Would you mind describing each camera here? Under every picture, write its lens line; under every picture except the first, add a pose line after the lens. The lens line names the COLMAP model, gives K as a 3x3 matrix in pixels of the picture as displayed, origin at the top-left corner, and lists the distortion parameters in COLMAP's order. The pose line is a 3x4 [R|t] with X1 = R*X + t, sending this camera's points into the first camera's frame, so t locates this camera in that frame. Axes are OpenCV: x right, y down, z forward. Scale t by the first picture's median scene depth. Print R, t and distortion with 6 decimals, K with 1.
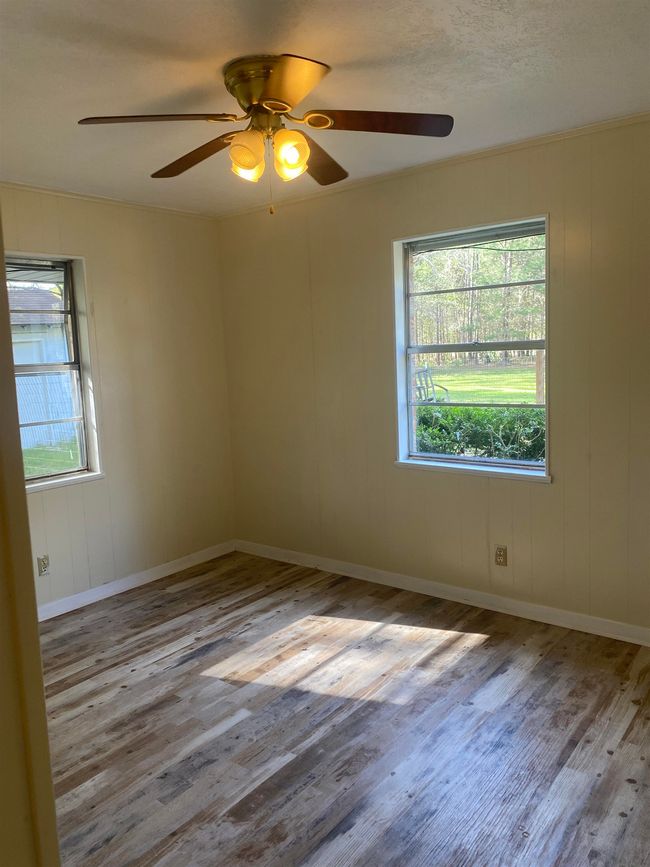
lens RADIAL K [[661.0, 0, 290.8], [0, 661.0, 454.0], [0, 0, 1]] dist [0.037476, -0.036481]
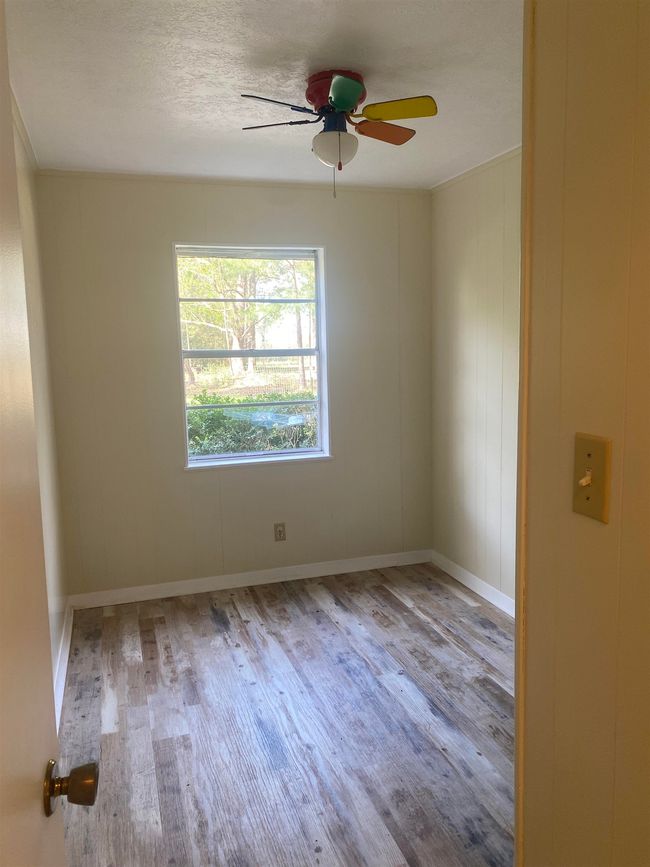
lens RADIAL K [[661.0, 0, 327.9], [0, 661.0, 433.9], [0, 0, 1]] dist [0.037476, -0.036481]
pose [[-0.525628, 0.180355, -0.831377, 1.259466], [-0.066463, 0.965576, 0.251489, -0.293952], [0.848114, 0.187445, -0.495546, 1.468911]]
